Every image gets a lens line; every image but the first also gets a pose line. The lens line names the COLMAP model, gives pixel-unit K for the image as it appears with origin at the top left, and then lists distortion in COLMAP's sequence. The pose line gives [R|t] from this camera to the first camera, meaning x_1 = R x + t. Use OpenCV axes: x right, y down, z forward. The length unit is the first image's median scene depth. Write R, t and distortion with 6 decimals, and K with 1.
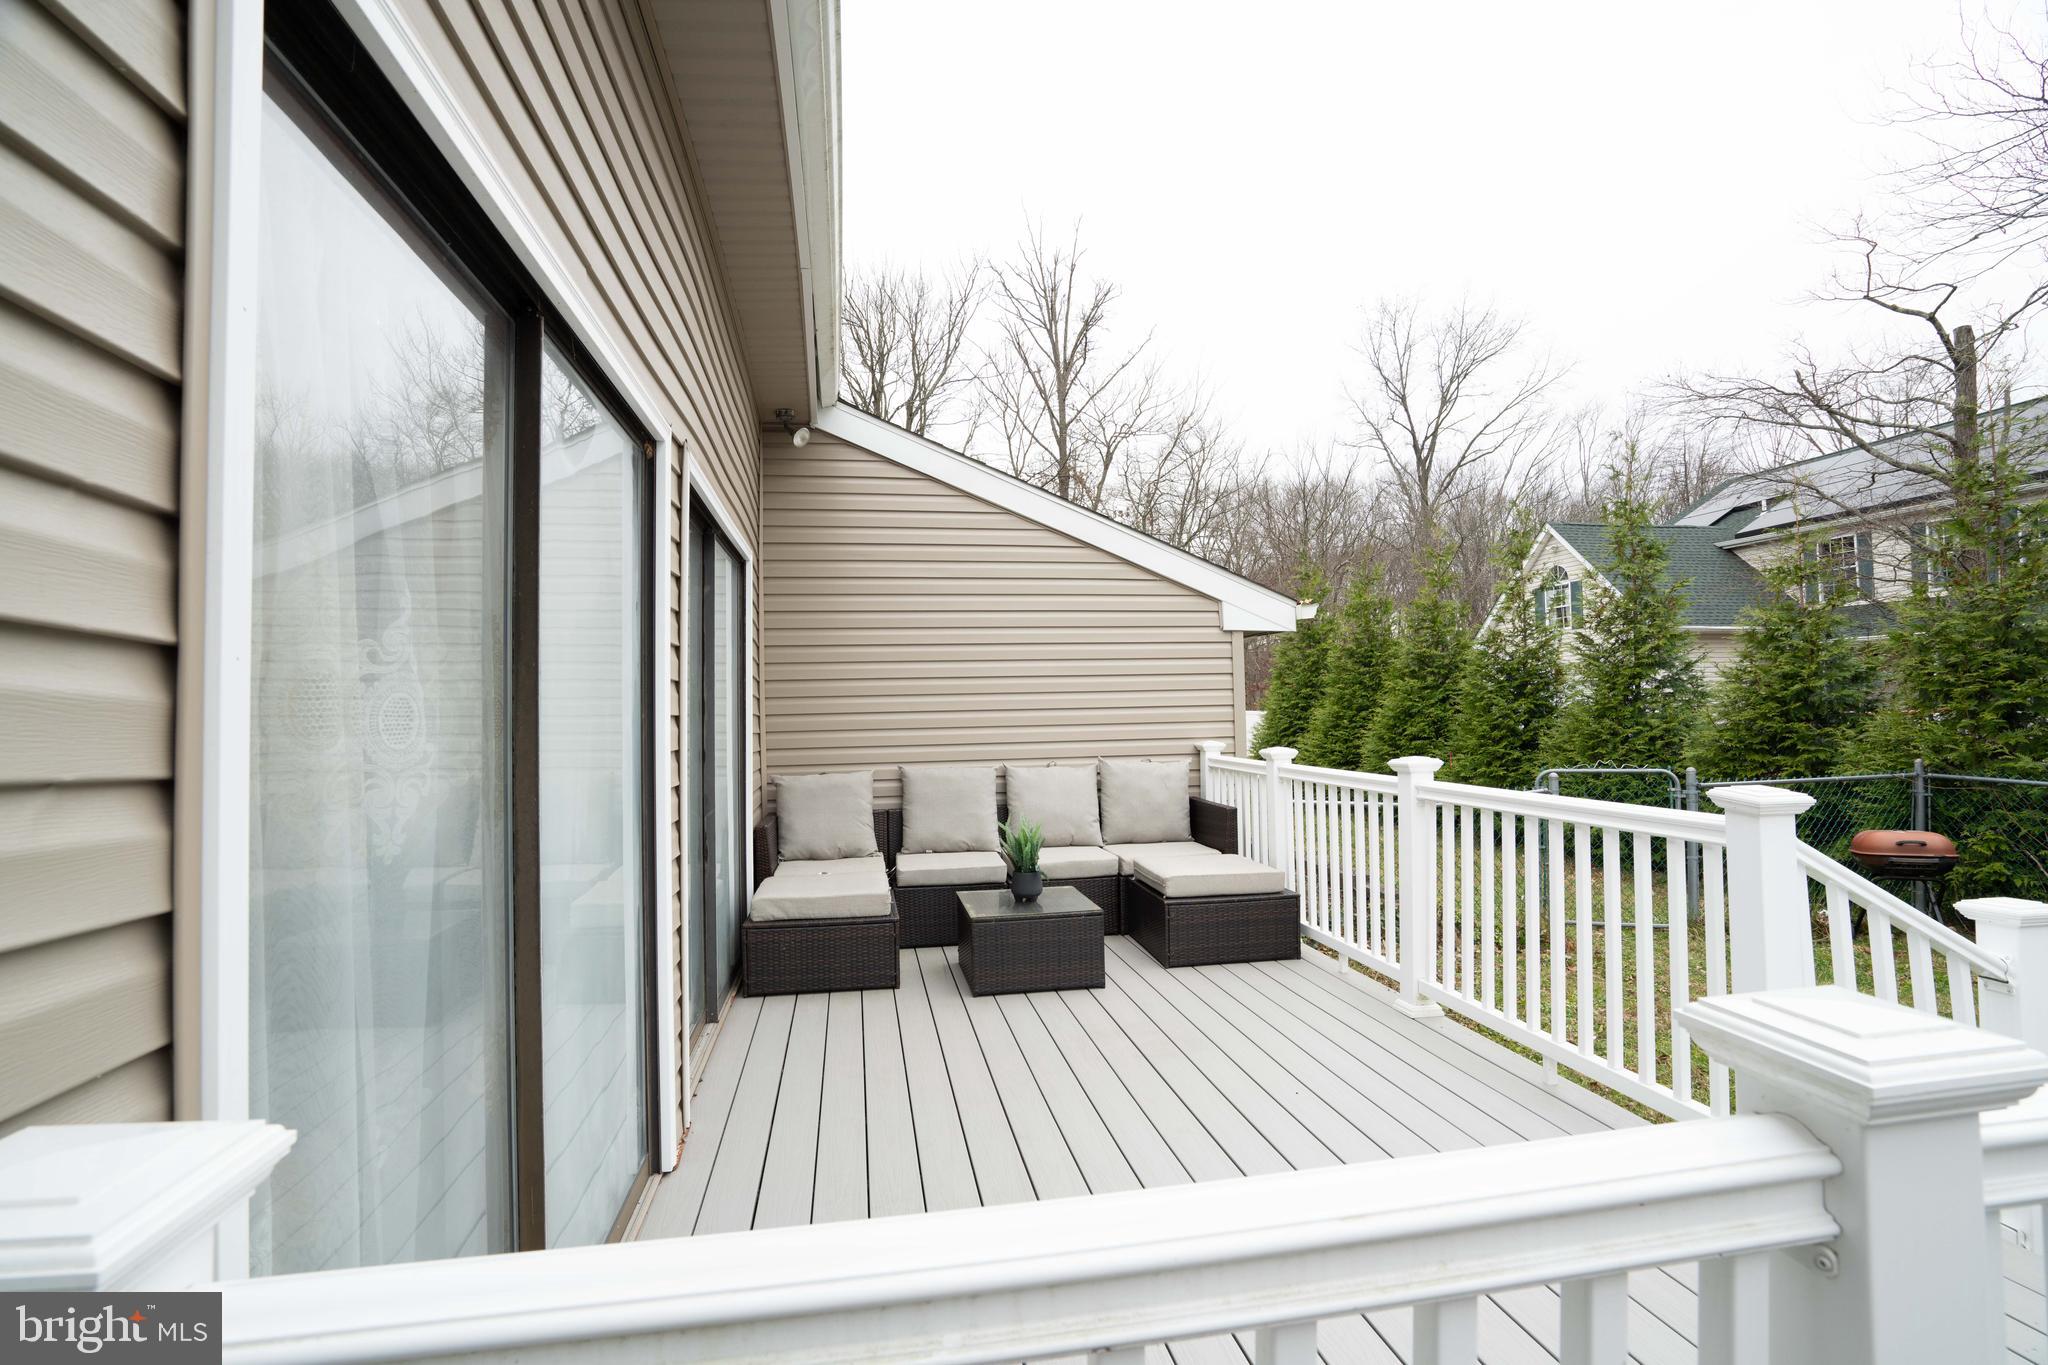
lens RADIAL K [[941.6, 0, 1024.0], [0, 941.6, 682.5], [0, 0, 1]] dist [-0.072224, 0.031903]
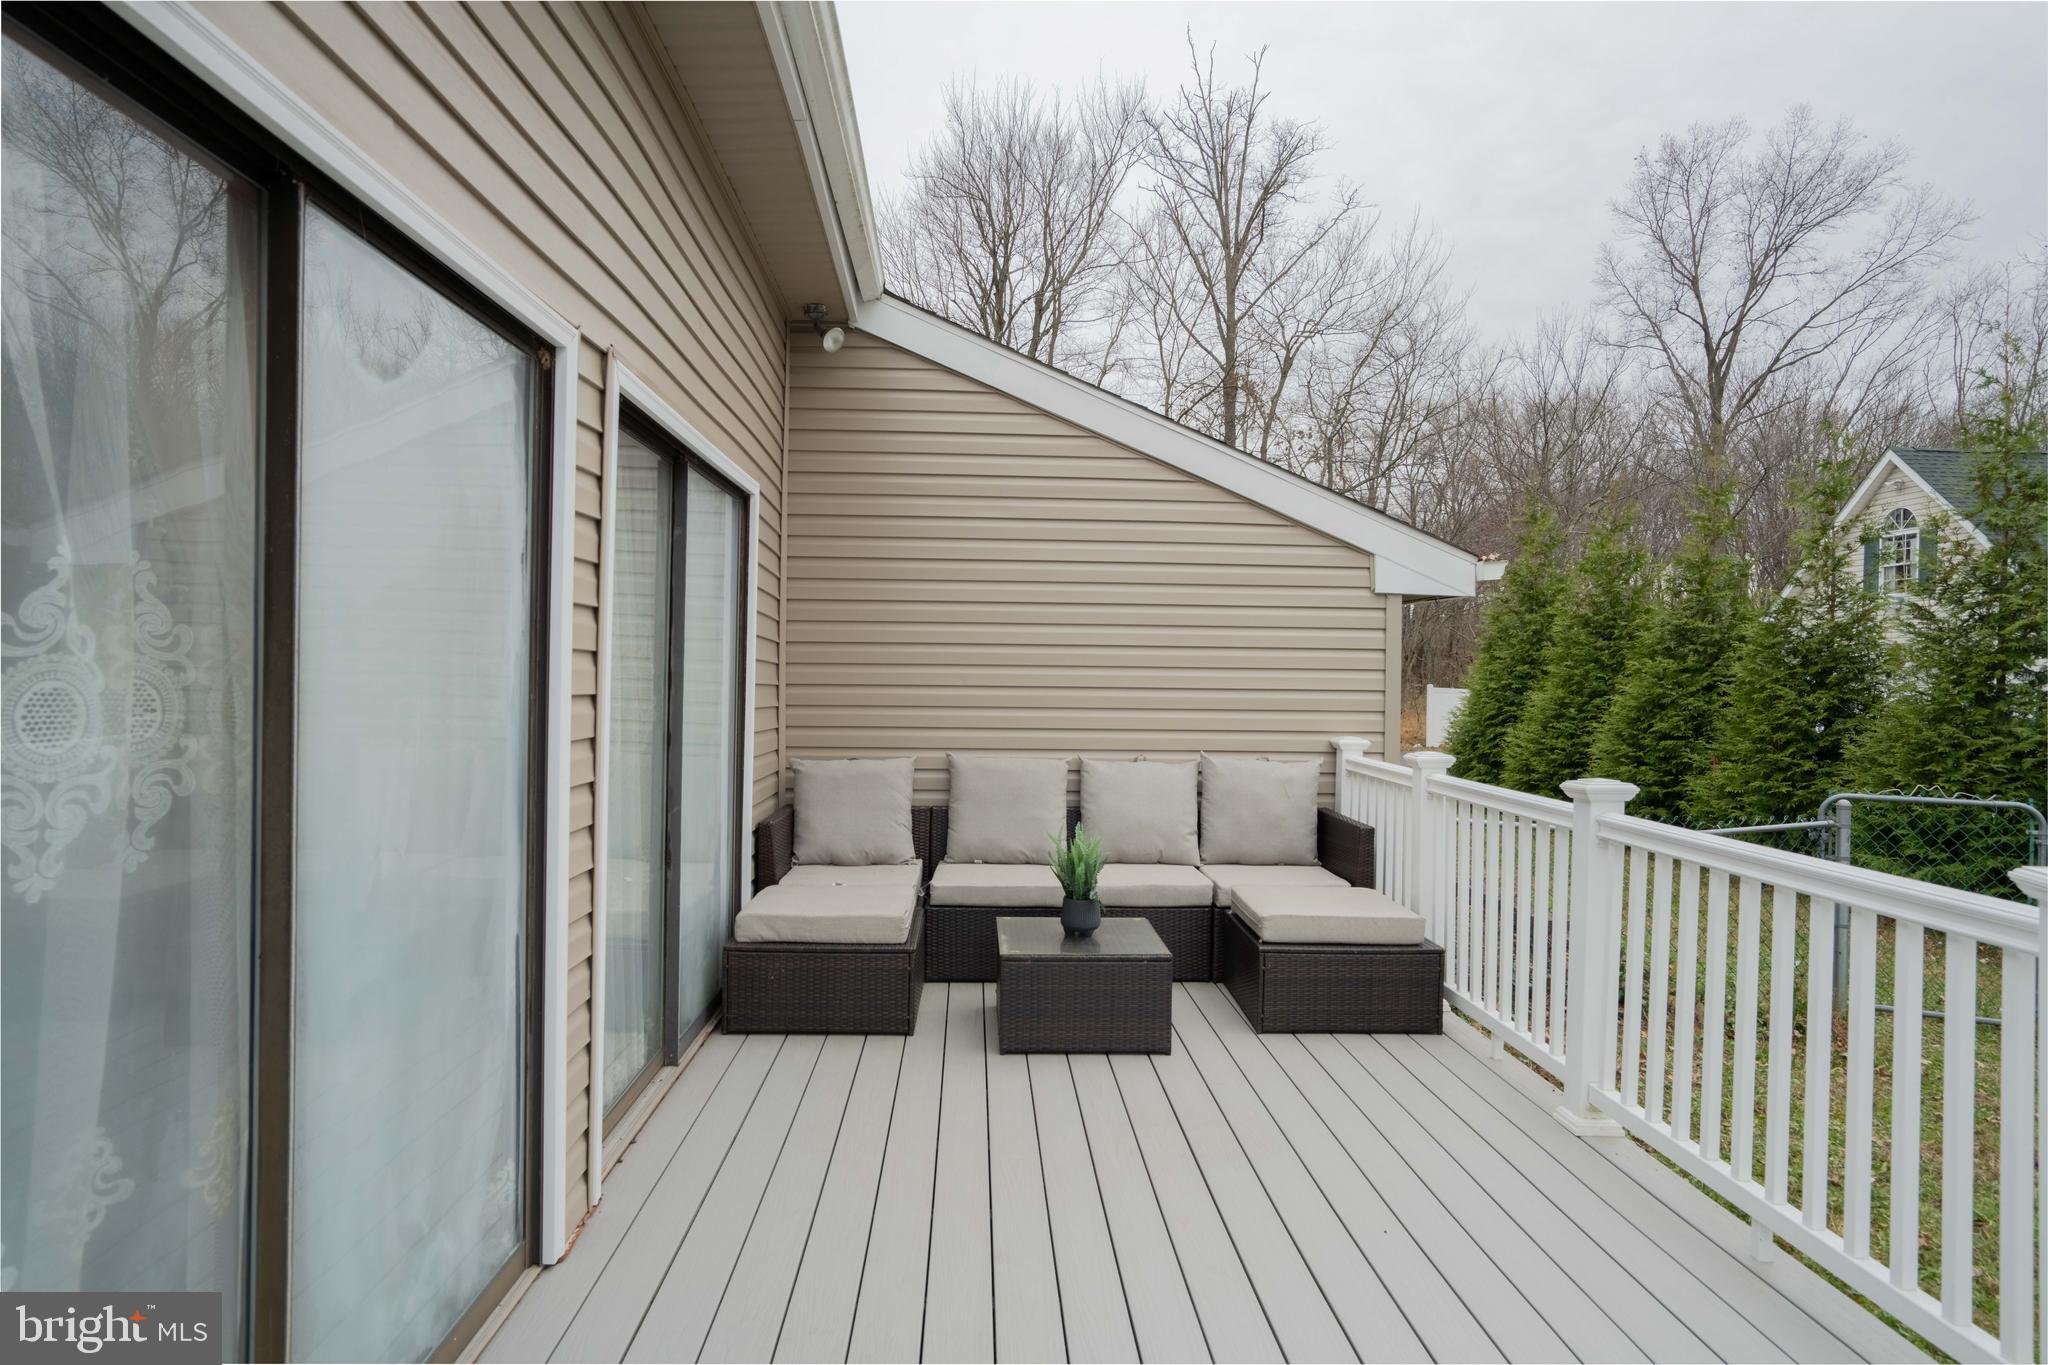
lens RADIAL K [[1148.9, 0, 1024.0], [0, 1148.9, 682.5], [0, 0, 1]] dist [-0.039272, 0.029769]
pose [[0.990456, 0.034178, -0.133525, 0.033612], [-0.029253, 0.998824, 0.038673, -0.006214], [0.134690, -0.034398, 0.990291, 0.021659]]
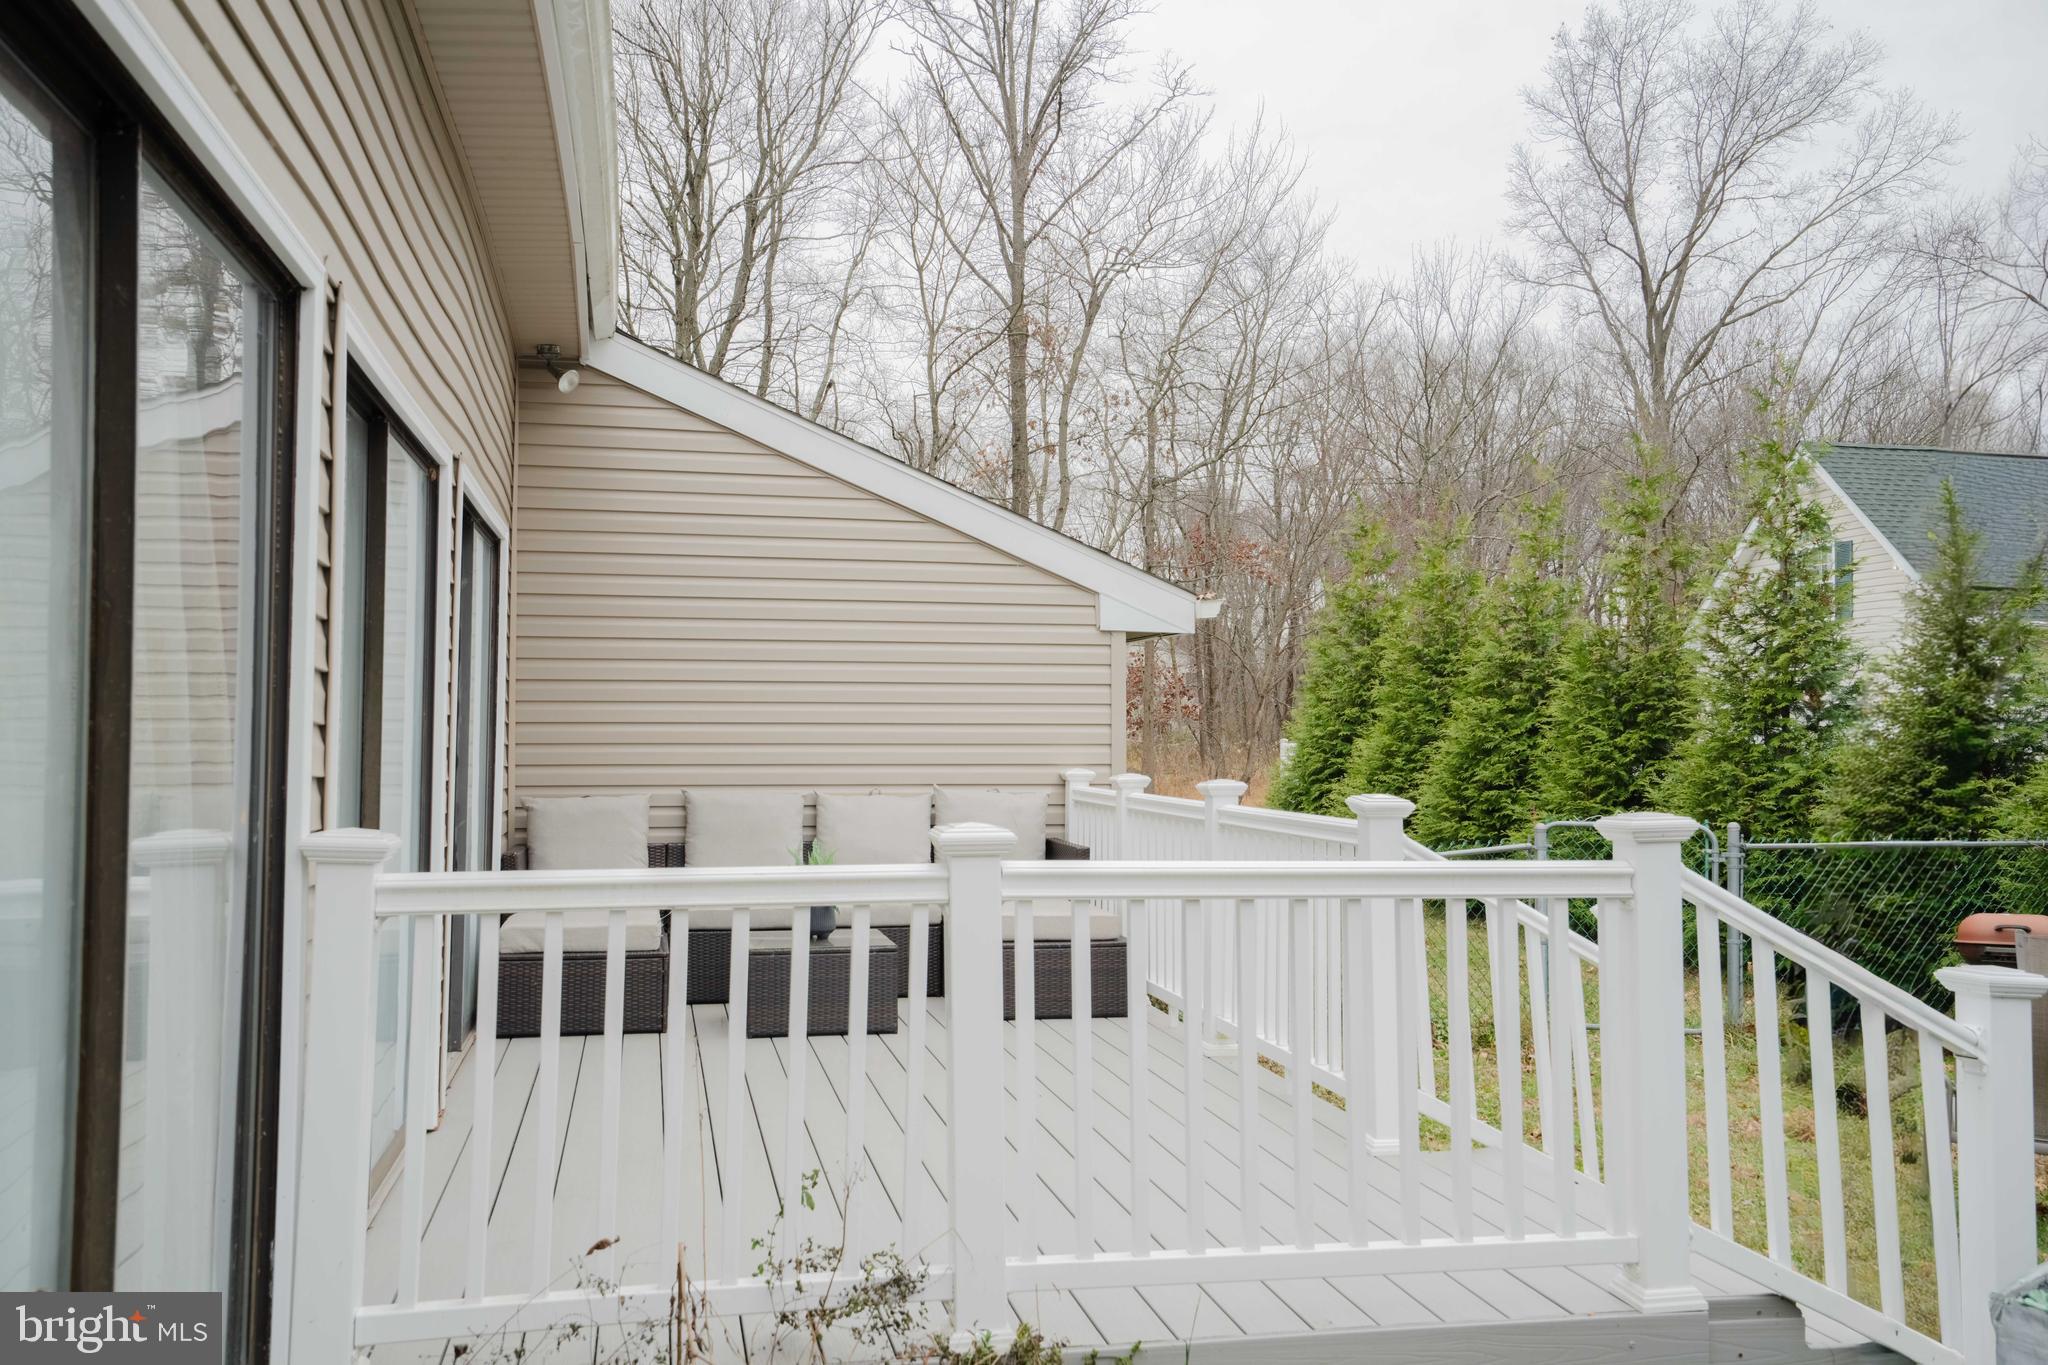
lens RADIAL K [[1717.2, 0, 1024.0], [0, 1717.2, 682.5], [0, 0, 1]] dist [0.012510, 0.001032]
pose [[0.999047, 0.024115, 0.036378, 0.057054], [-0.024018, 0.999707, -0.003110, -0.003165], [-0.036442, 0.002234, 0.999333, -0.265775]]
